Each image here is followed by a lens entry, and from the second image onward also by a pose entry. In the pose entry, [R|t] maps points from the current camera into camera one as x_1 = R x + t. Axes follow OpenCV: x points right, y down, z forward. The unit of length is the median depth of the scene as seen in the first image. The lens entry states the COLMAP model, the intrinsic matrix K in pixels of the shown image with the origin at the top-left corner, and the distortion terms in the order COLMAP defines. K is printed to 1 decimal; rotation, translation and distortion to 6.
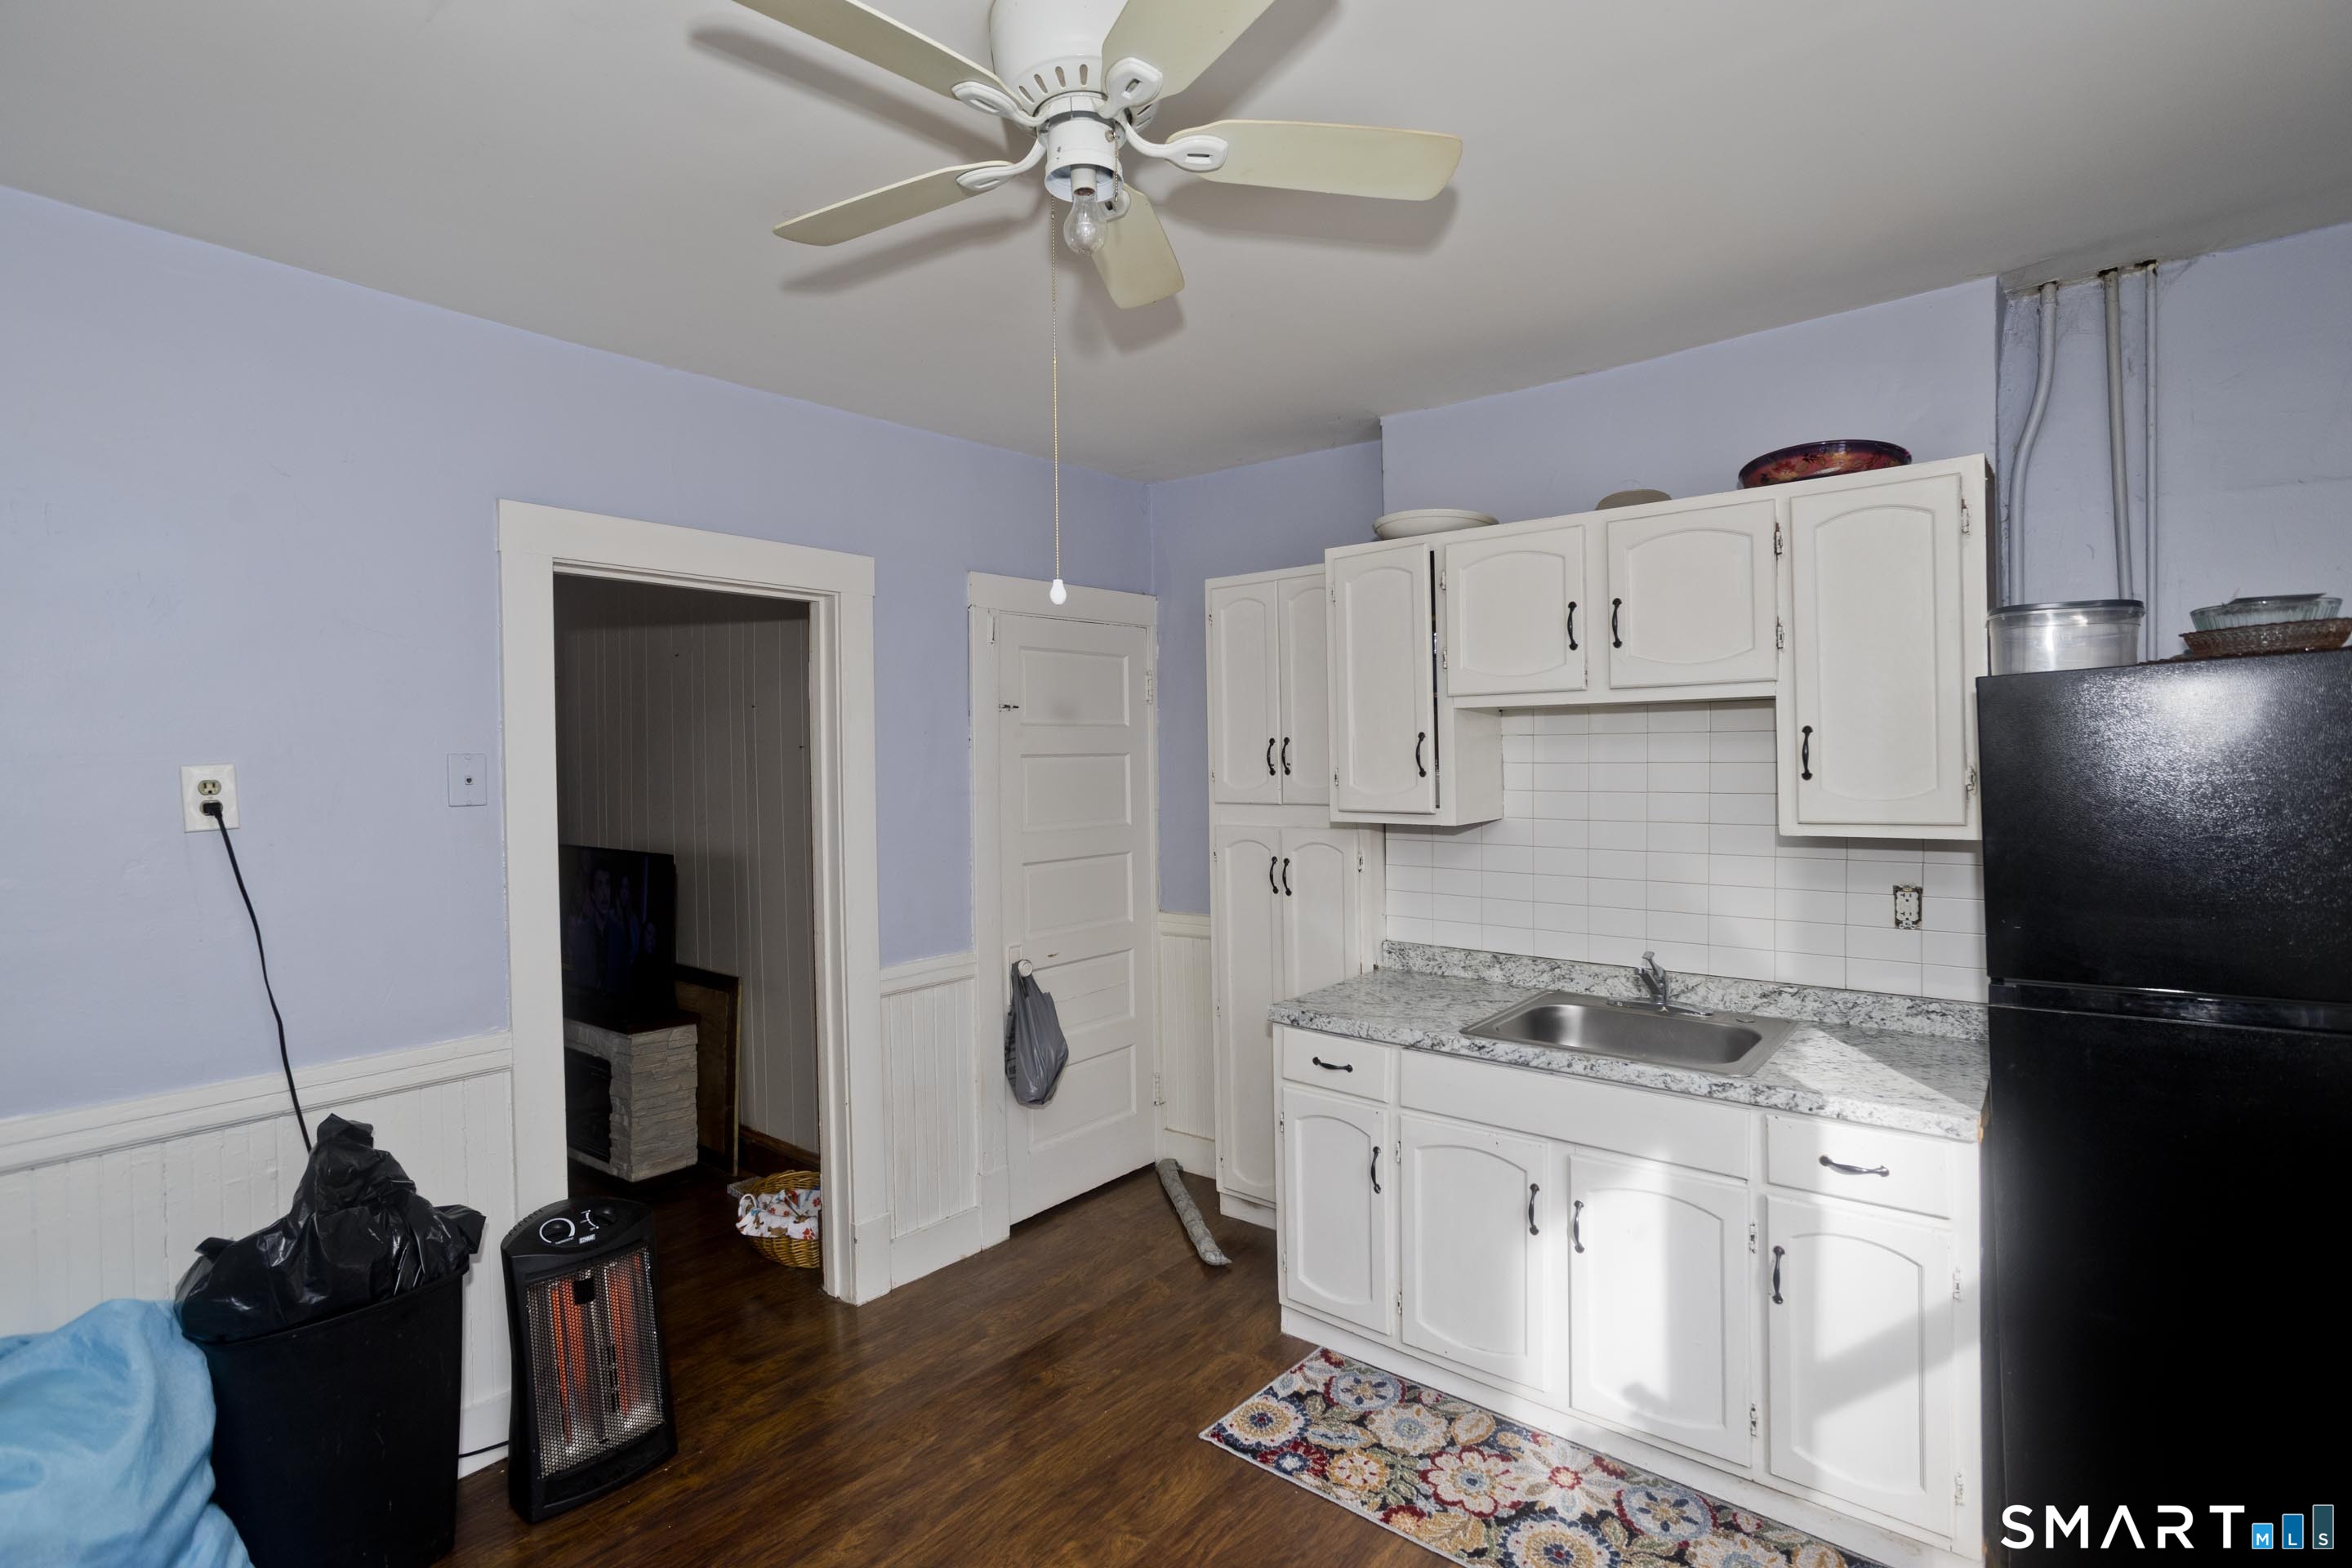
lens RADIAL K [[1130.3, 0, 1184.8], [0, 1130.3, 764.1], [0, 0, 1]] dist [-0.051970, 0.035526]
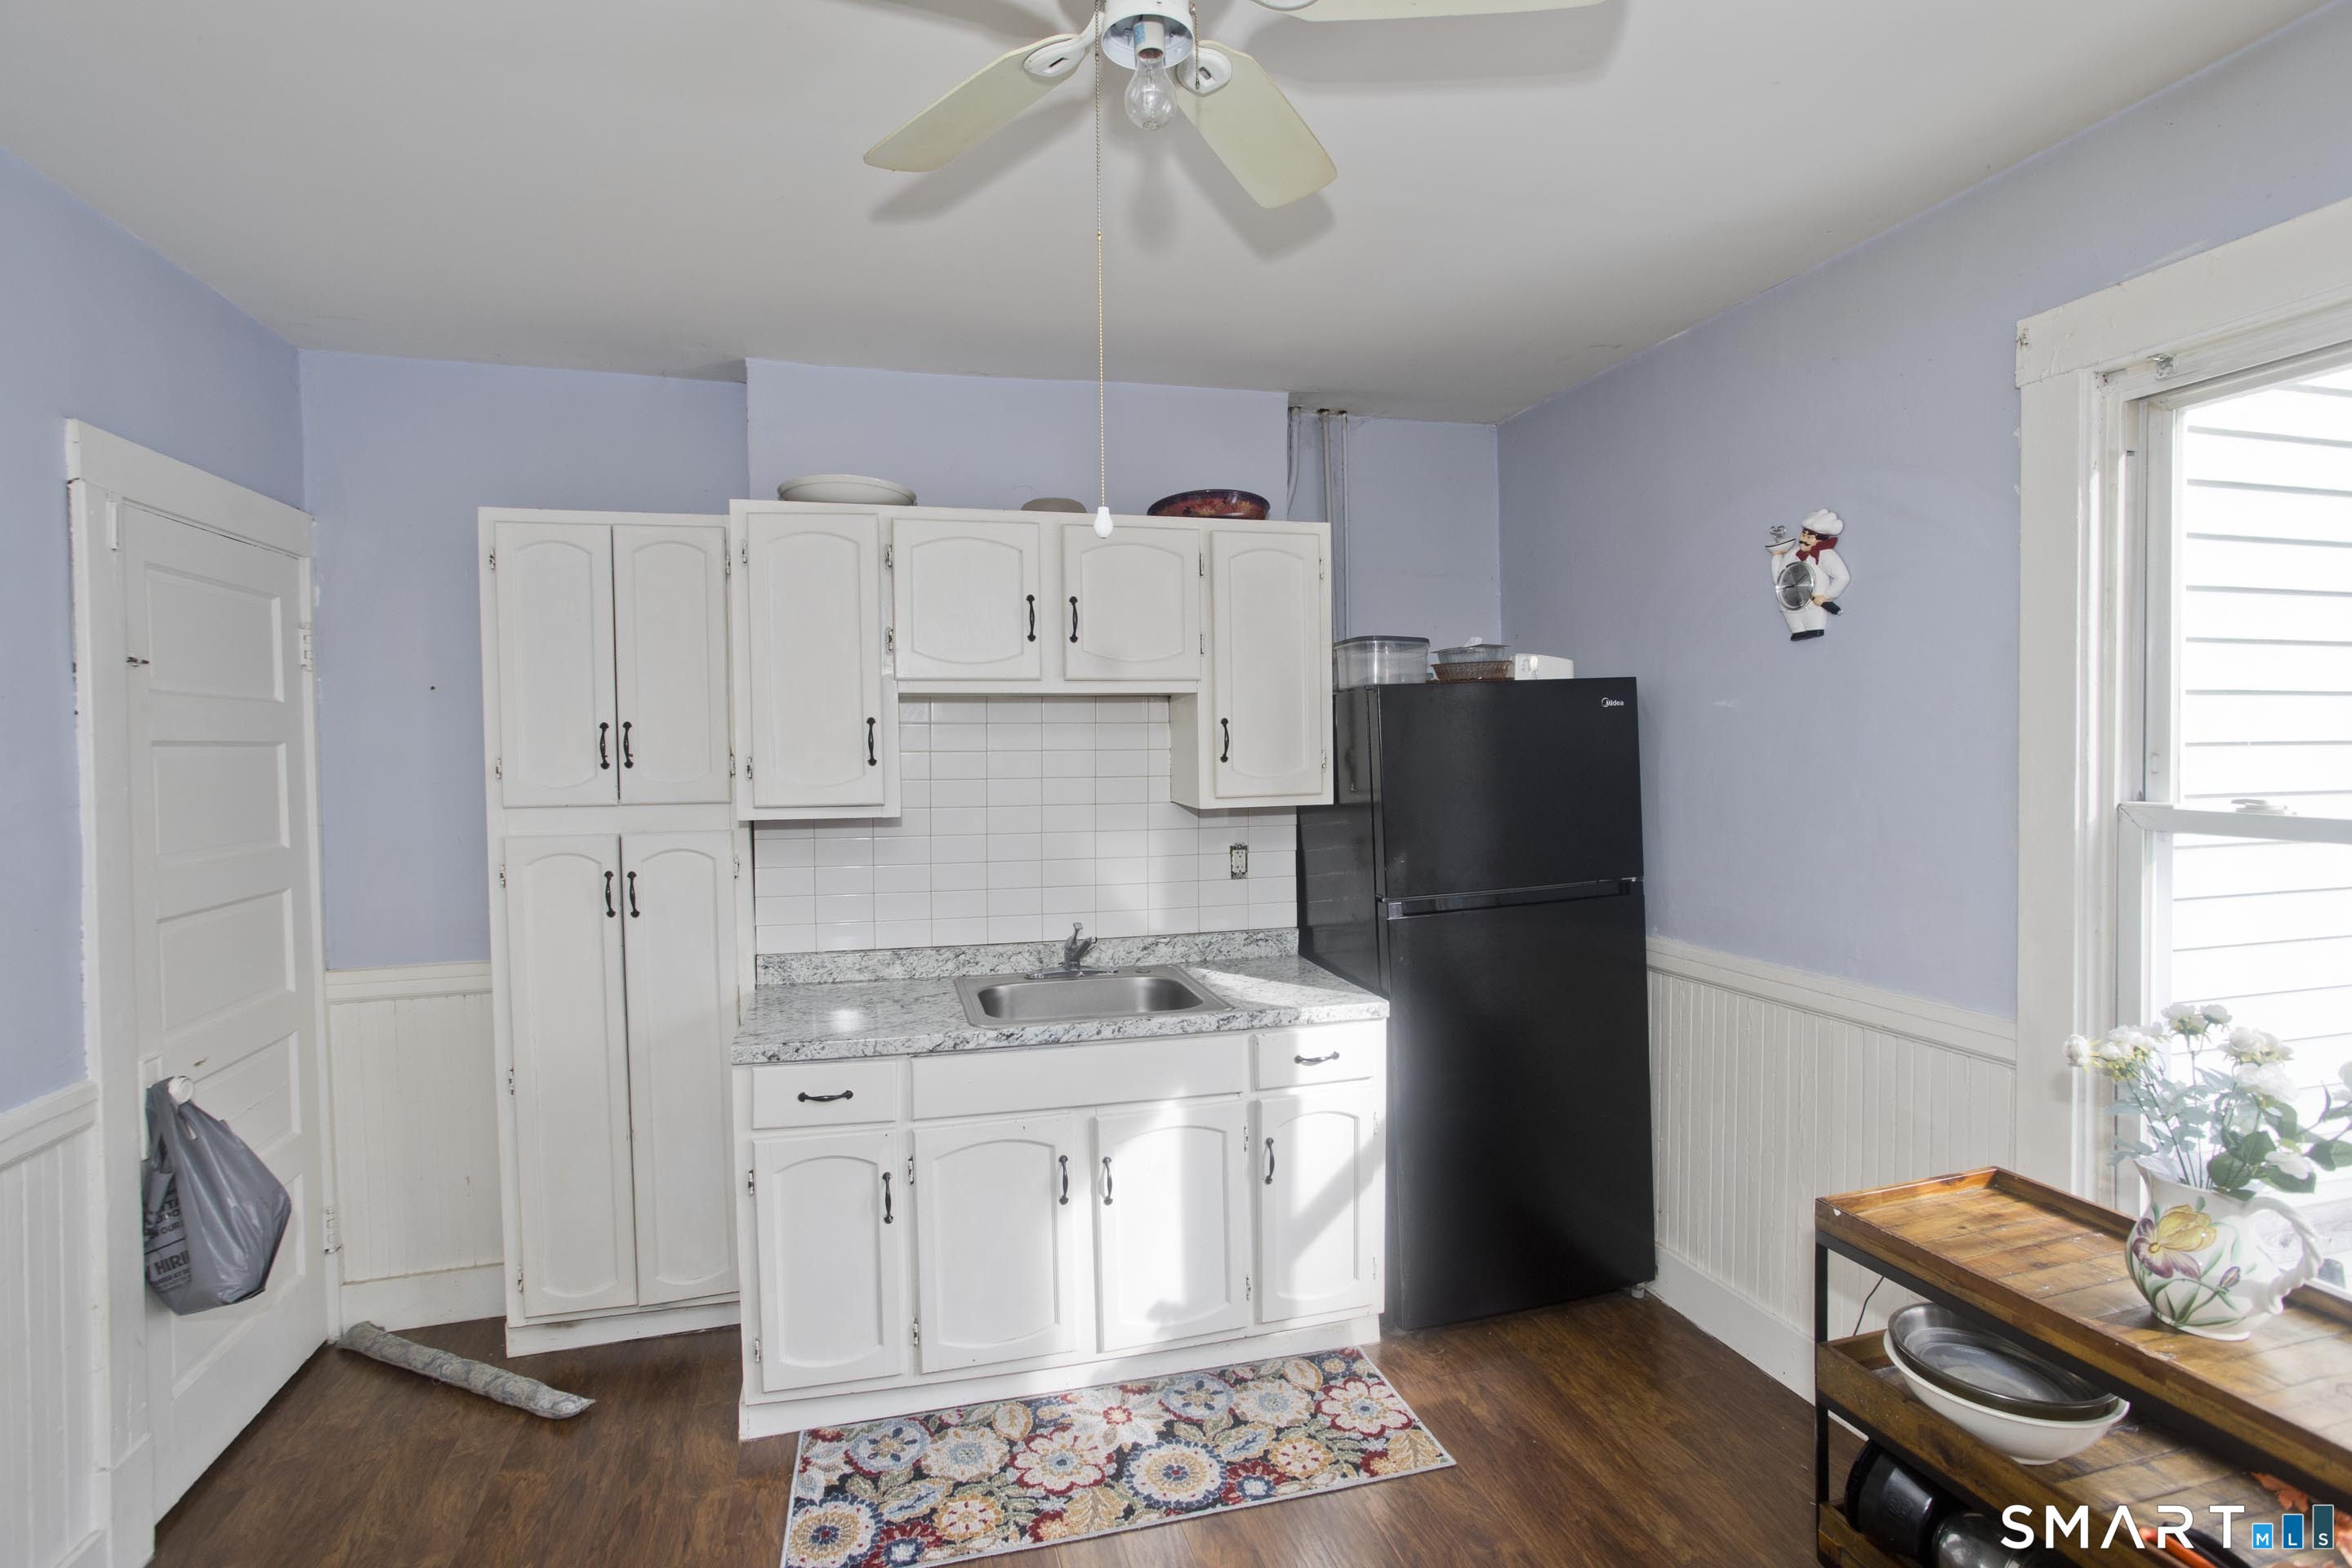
lens RADIAL K [[1130.3, 0, 1184.8], [0, 1130.3, 764.1], [0, 0, 1]] dist [-0.051970, 0.035526]
pose [[0.570781, -0.006115, 0.821080, -0.461746], [0.007643, 0.999969, 0.002134, 0.012115], [-0.821067, 0.005058, 0.570809, 0.305859]]
